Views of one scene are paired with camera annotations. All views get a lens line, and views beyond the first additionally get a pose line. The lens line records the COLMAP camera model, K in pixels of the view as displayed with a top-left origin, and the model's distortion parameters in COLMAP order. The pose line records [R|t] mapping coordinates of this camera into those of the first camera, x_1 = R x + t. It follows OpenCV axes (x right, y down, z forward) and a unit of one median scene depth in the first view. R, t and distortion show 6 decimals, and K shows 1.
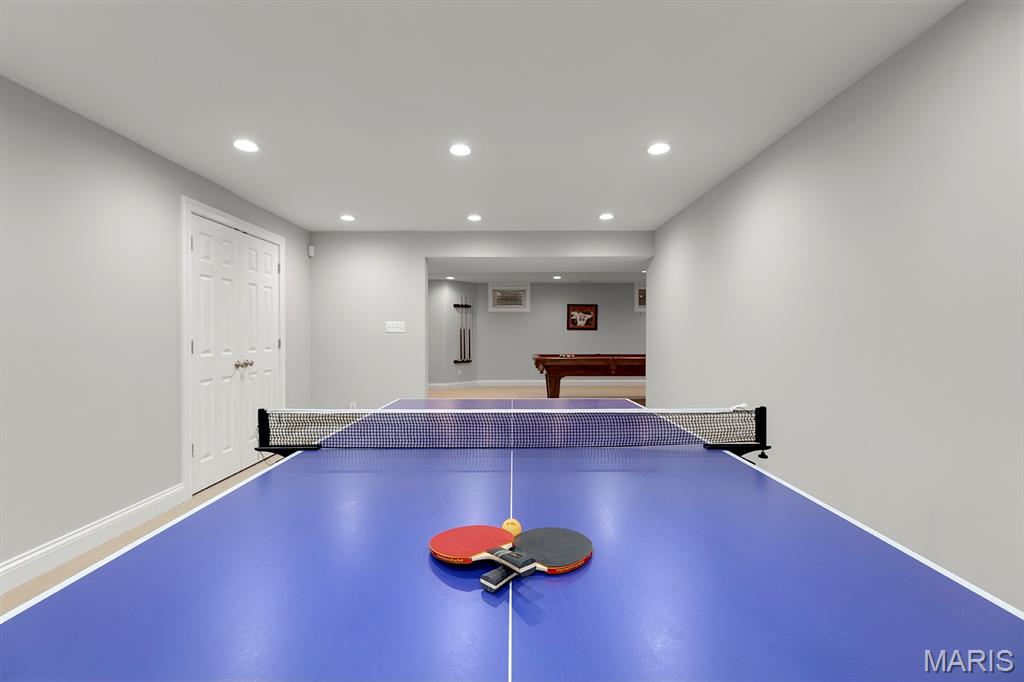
lens RADIAL K [[465.4, 0, 509.8], [0, 465.4, 336.6], [0, 0, 1]] dist [0.004821, -0.000308]
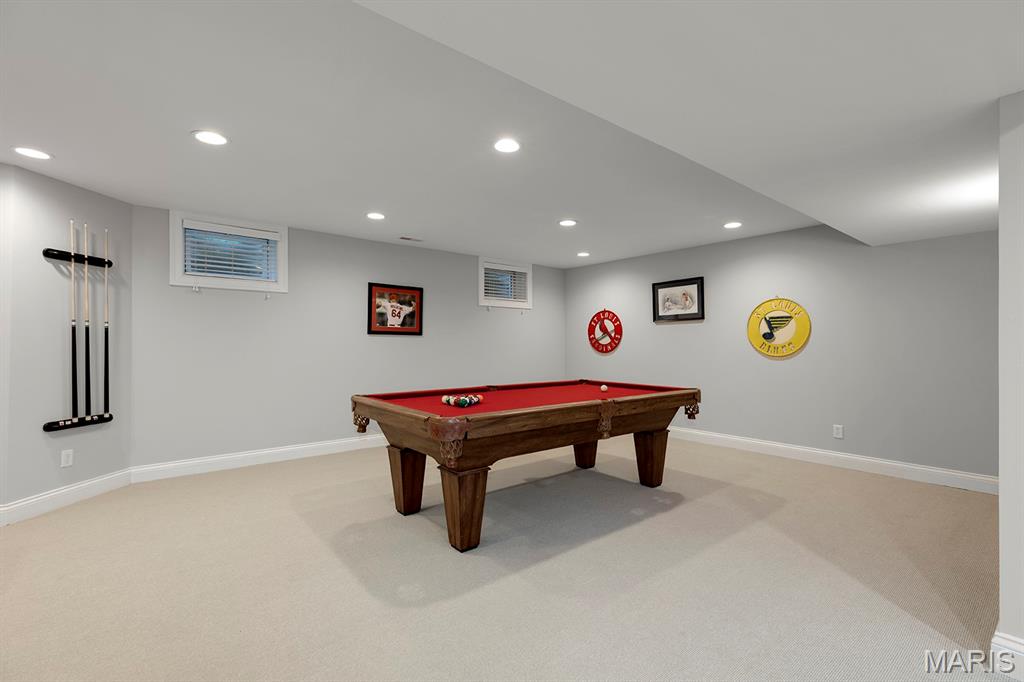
lens RADIAL K [[465.4, 0, 508.9], [0, 465.4, 342.6], [0, 0, 1]] dist [0.004821, -0.000308]
pose [[0.776100, 0.005735, 0.630584, -0.073160], [0.002396, 0.999925, -0.012042, 0.000503], [-0.630605, 0.010857, 0.776028, 0.534438]]
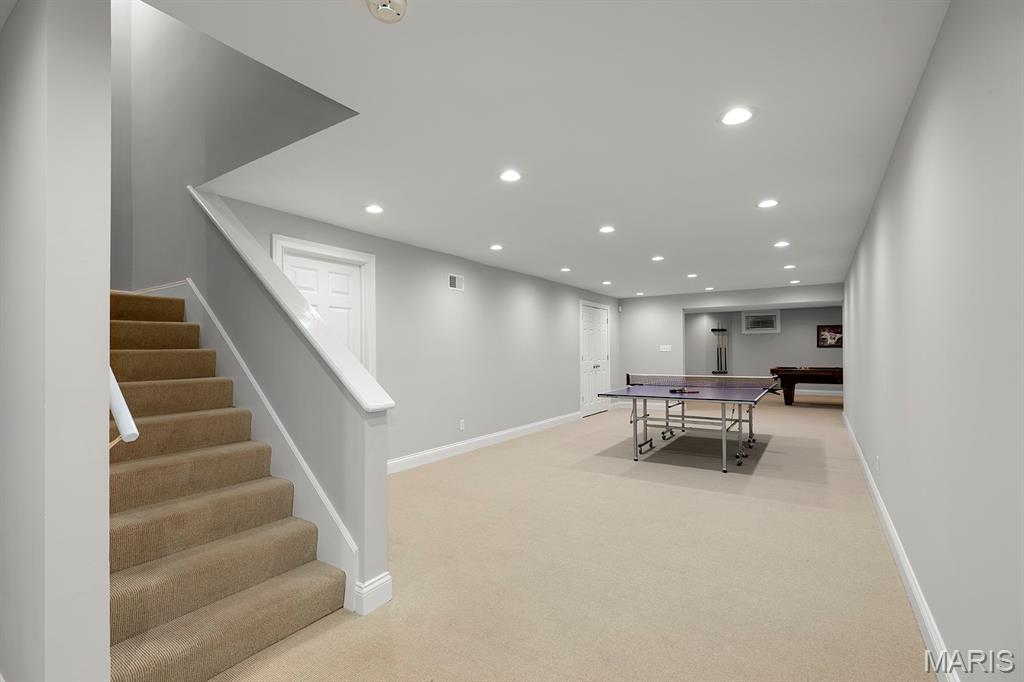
lens RADIAL K [[465.4, 0, 508.5], [0, 465.4, 347.1], [0, 0, 1]] dist [0.004821, -0.000308]
pose [[0.840515, -0.009079, -0.541713, 0.108250], [0.002147, 0.999908, -0.013427, -0.001528], [0.541784, 0.010122, 0.840457, -0.415637]]
